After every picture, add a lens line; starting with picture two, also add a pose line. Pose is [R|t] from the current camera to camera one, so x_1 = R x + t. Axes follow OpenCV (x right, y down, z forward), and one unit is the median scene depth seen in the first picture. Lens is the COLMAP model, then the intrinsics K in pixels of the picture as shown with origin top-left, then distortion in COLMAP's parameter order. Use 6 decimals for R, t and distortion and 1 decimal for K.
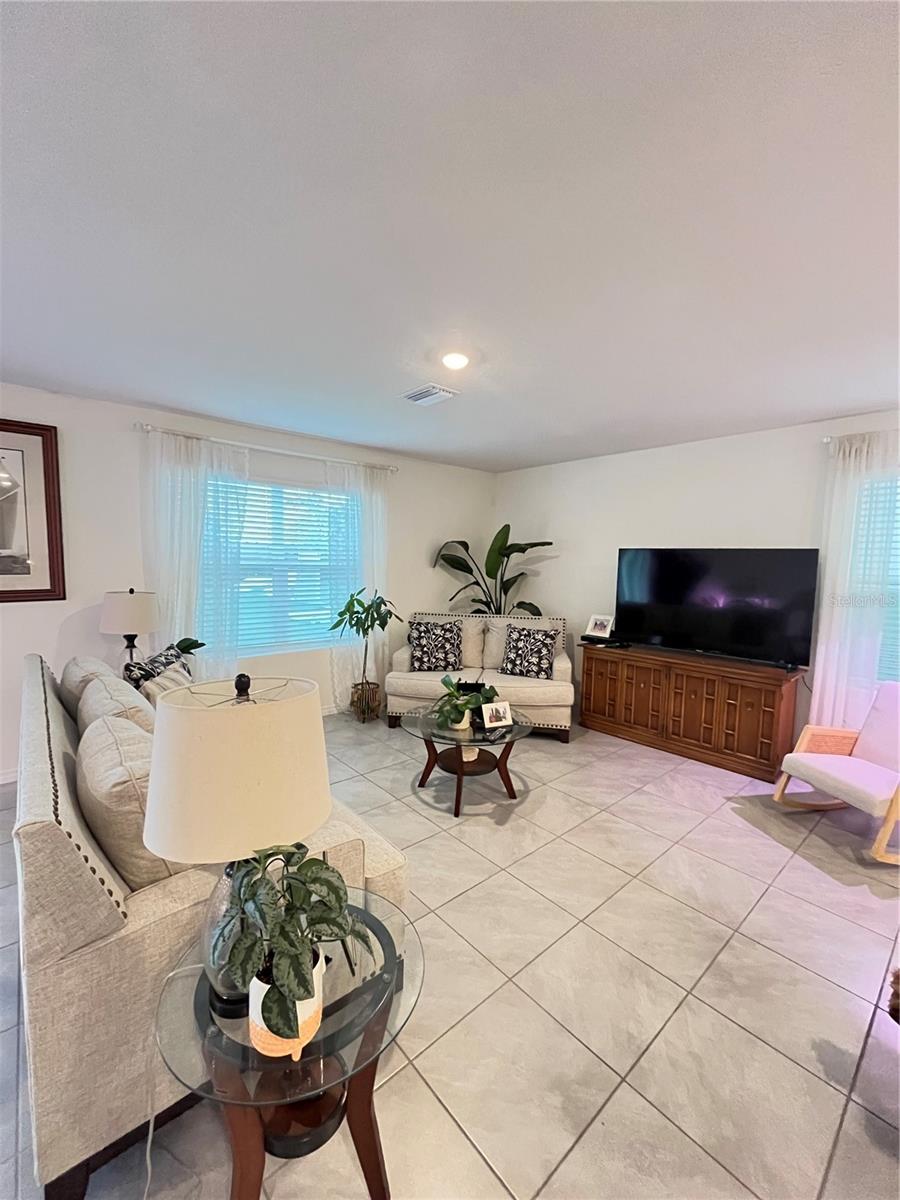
lens RADIAL K [[486.4, 0, 449.0], [0, 486.4, 596.1], [0, 0, 1]] dist [-0.003210, 0.000555]
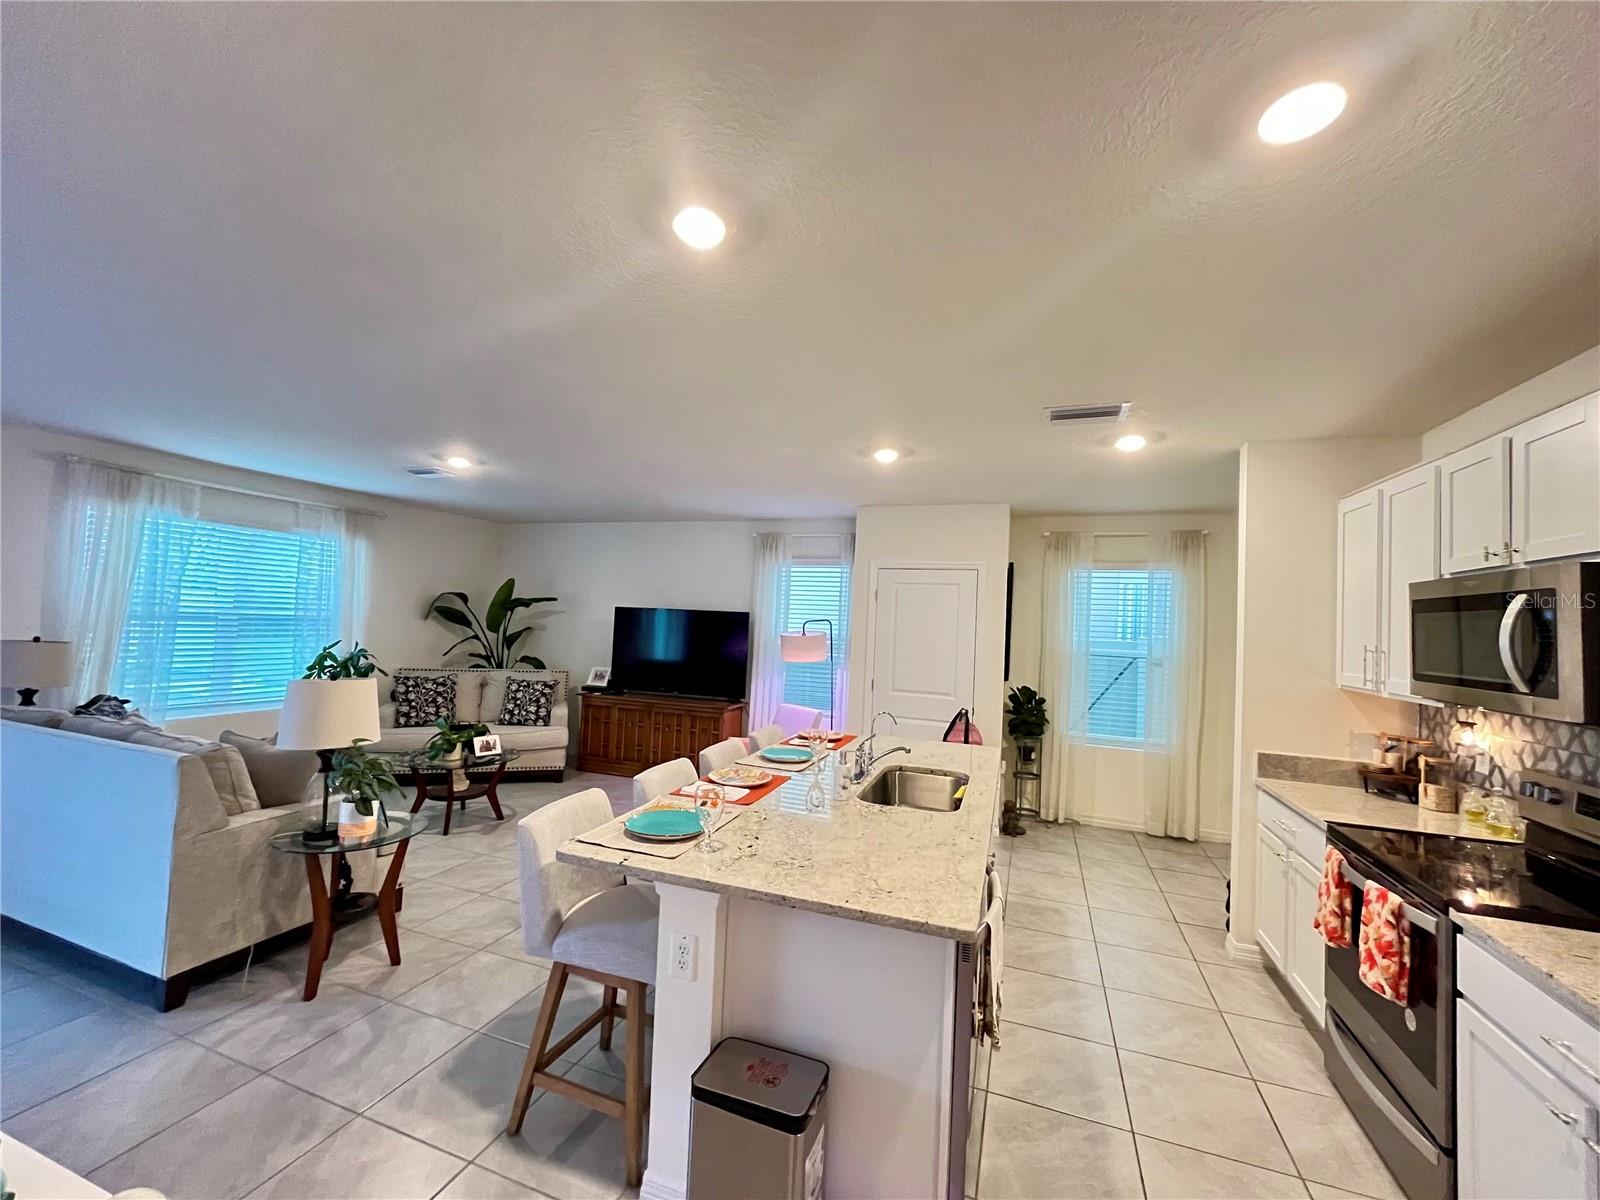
lens RADIAL K [[648.5, 0, 797.6], [0, 648.5, 598.4], [0, 0, 1]] dist [-0.003210, 0.000555]
pose [[0.874363, 0.036669, 0.483884, -0.011736], [0.010485, 0.995481, -0.094383, 0.030617], [-0.485159, 0.087599, 0.870027, -0.526797]]
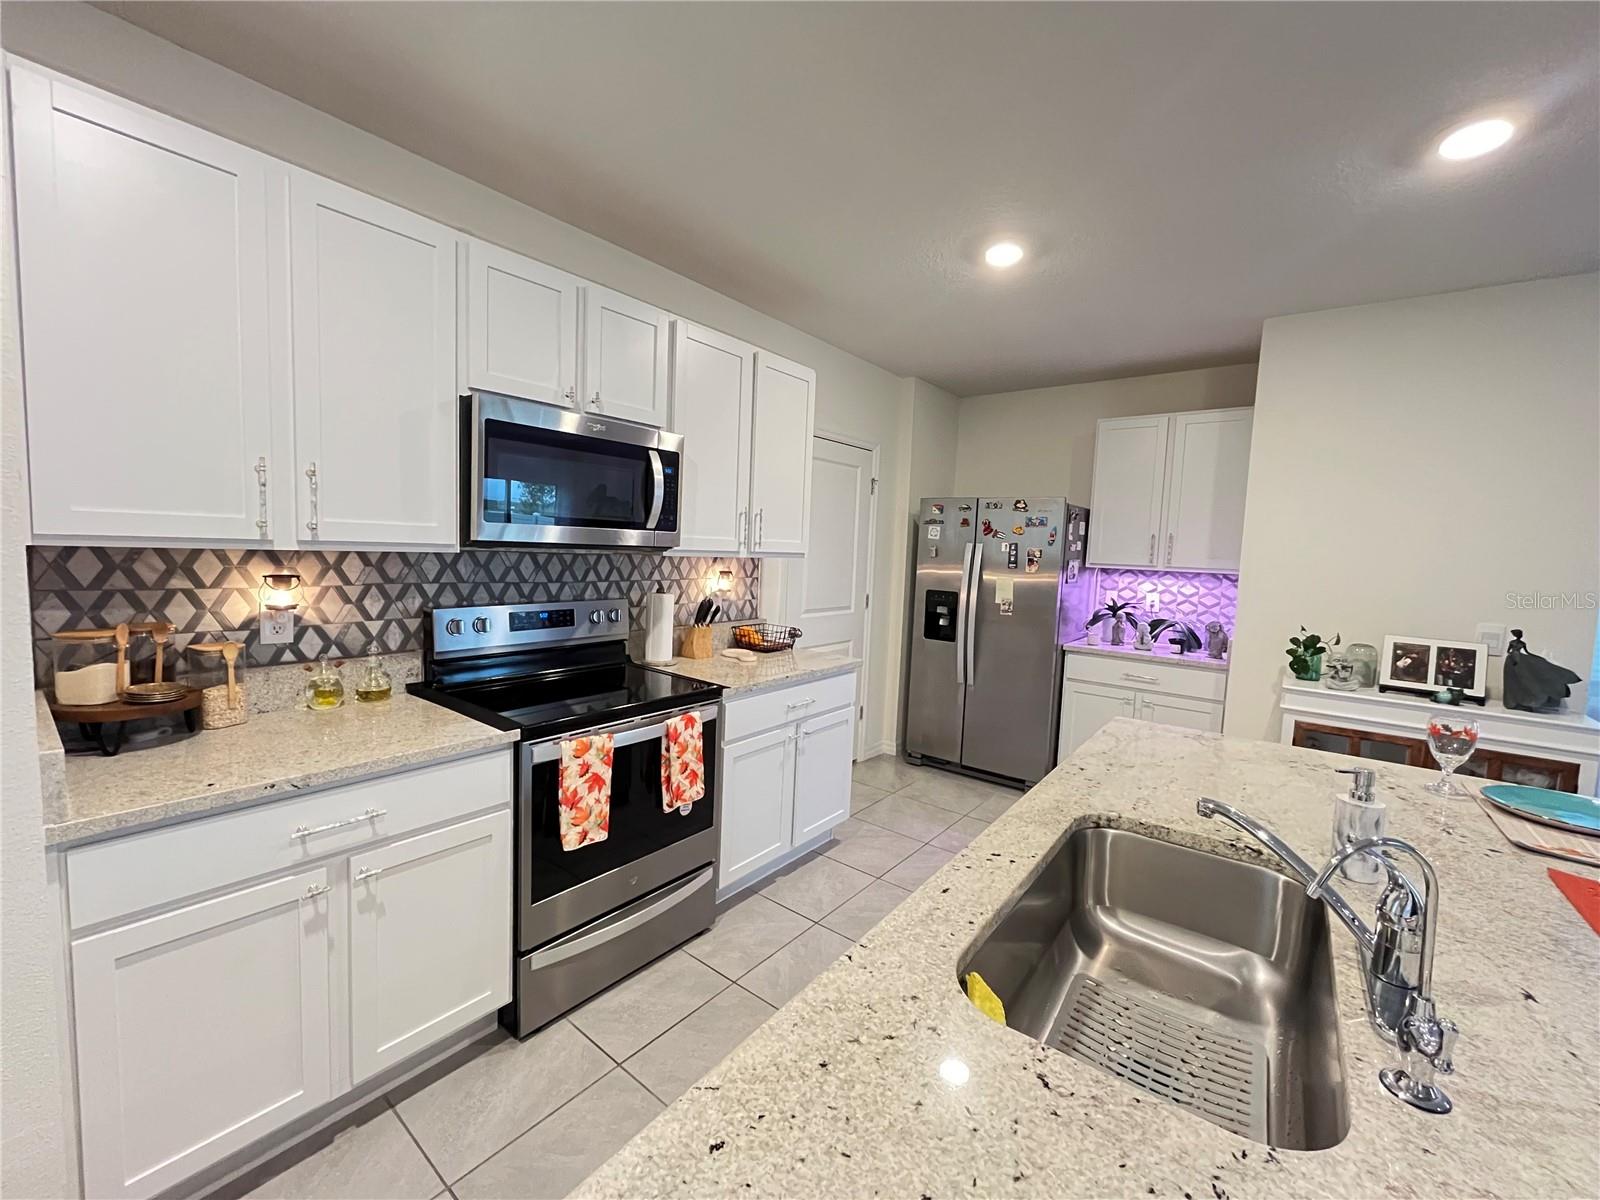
lens RADIAL K [[648.5, 0, 800.3], [0, 648.5, 600.0], [0, 0, 1]] dist [-0.003210, 0.000555]
pose [[-0.981504, -0.041976, -0.186783, 0.563142], [-0.071818, 0.985143, 0.155996, 0.022559], [0.177459, 0.166525, -0.969937, 0.149154]]
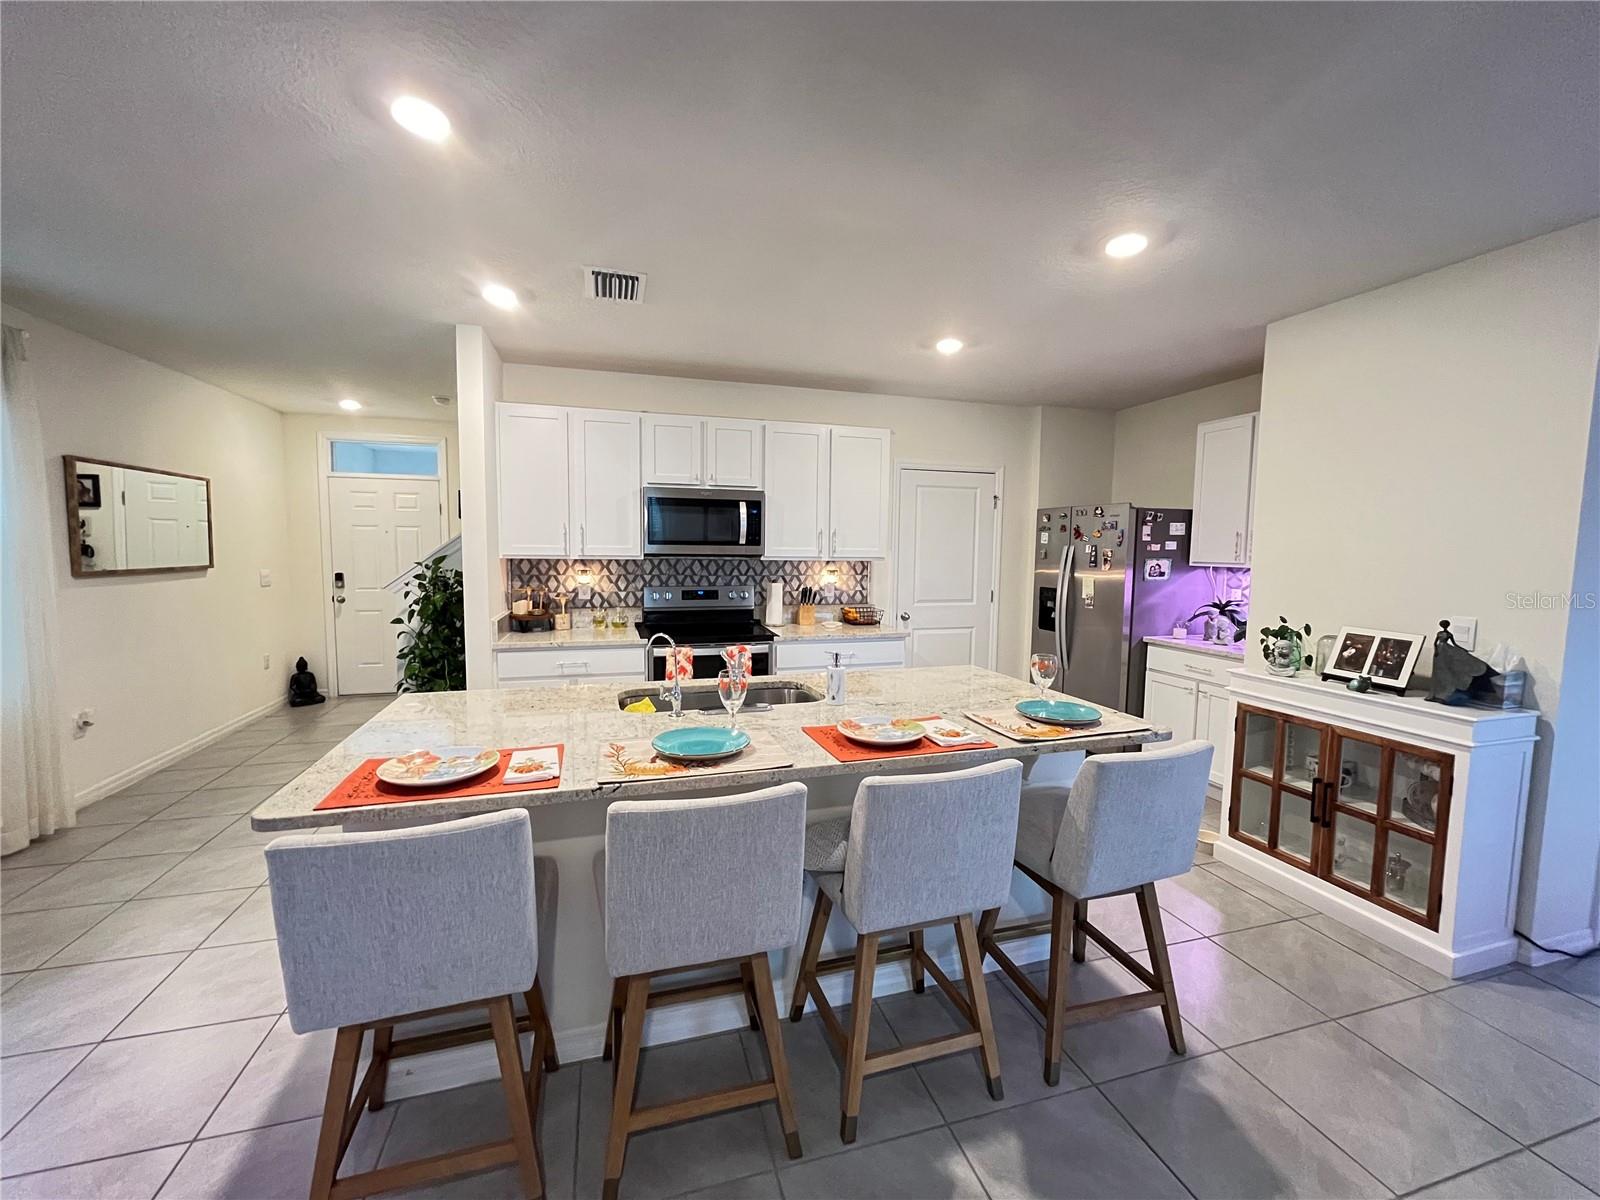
lens RADIAL K [[648.5, 0, 798.0], [0, 648.5, 602.5], [0, 0, 1]] dist [-0.003210, 0.000555]
pose [[-0.906705, -0.065194, 0.416696, 0.115739], [0.004282, 0.986507, 0.163662, -0.014724], [-0.421744, 0.150178, -0.894192, 0.429850]]
